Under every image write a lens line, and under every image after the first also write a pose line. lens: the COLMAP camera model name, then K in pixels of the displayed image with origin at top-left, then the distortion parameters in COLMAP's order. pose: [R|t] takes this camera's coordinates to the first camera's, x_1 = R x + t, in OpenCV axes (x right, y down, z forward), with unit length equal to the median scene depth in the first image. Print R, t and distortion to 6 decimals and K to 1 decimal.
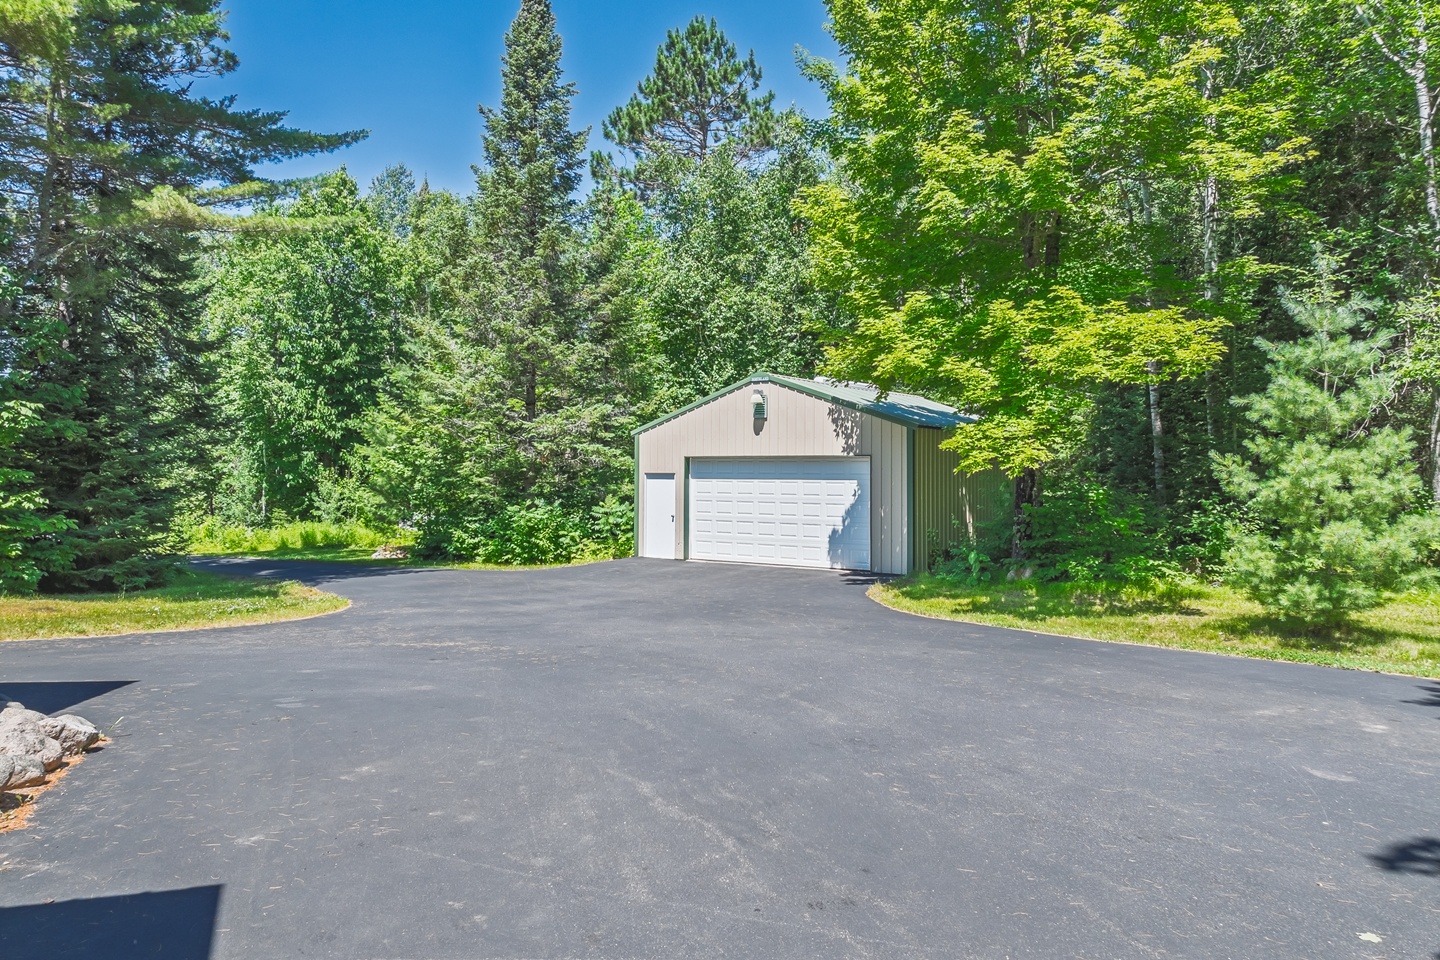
lens RADIAL K [[995.9, 0, 730.7], [0, 995.9, 451.4], [0, 0, 1]] dist [-0.028793, 0.035516]
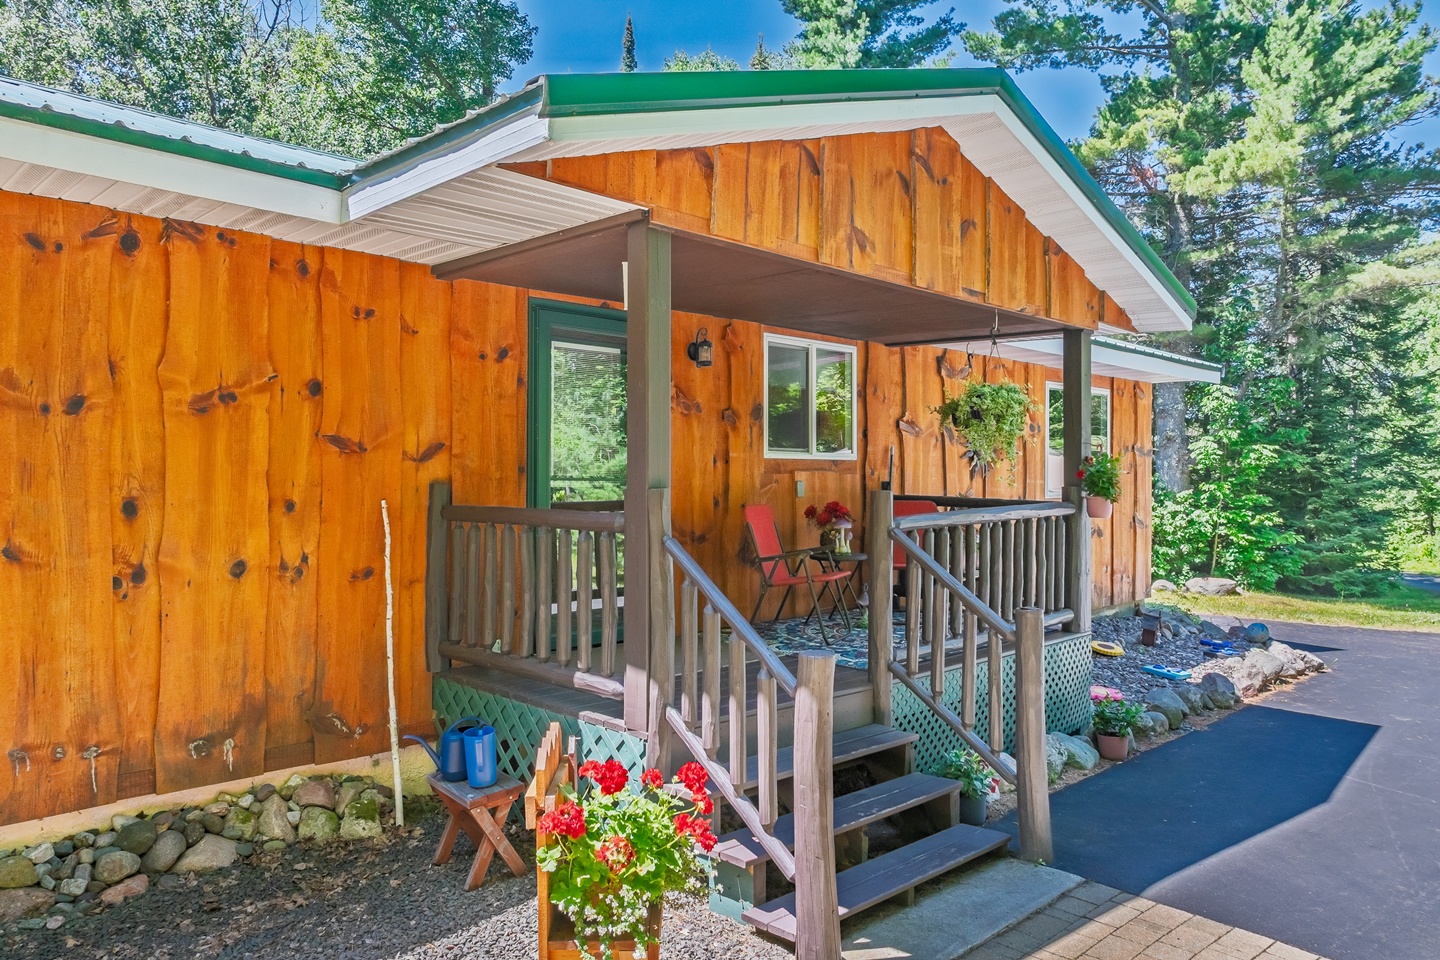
lens RADIAL K [[995.9, 0, 716.4], [0, 995.9, 481.9], [0, 0, 1]] dist [-0.028793, 0.035516]
pose [[0.440043, 0.004153, -0.897967, 0.128729], [0.012842, 0.999858, 0.010917, -0.020759], [0.897885, -0.016336, 0.439928, -0.204182]]
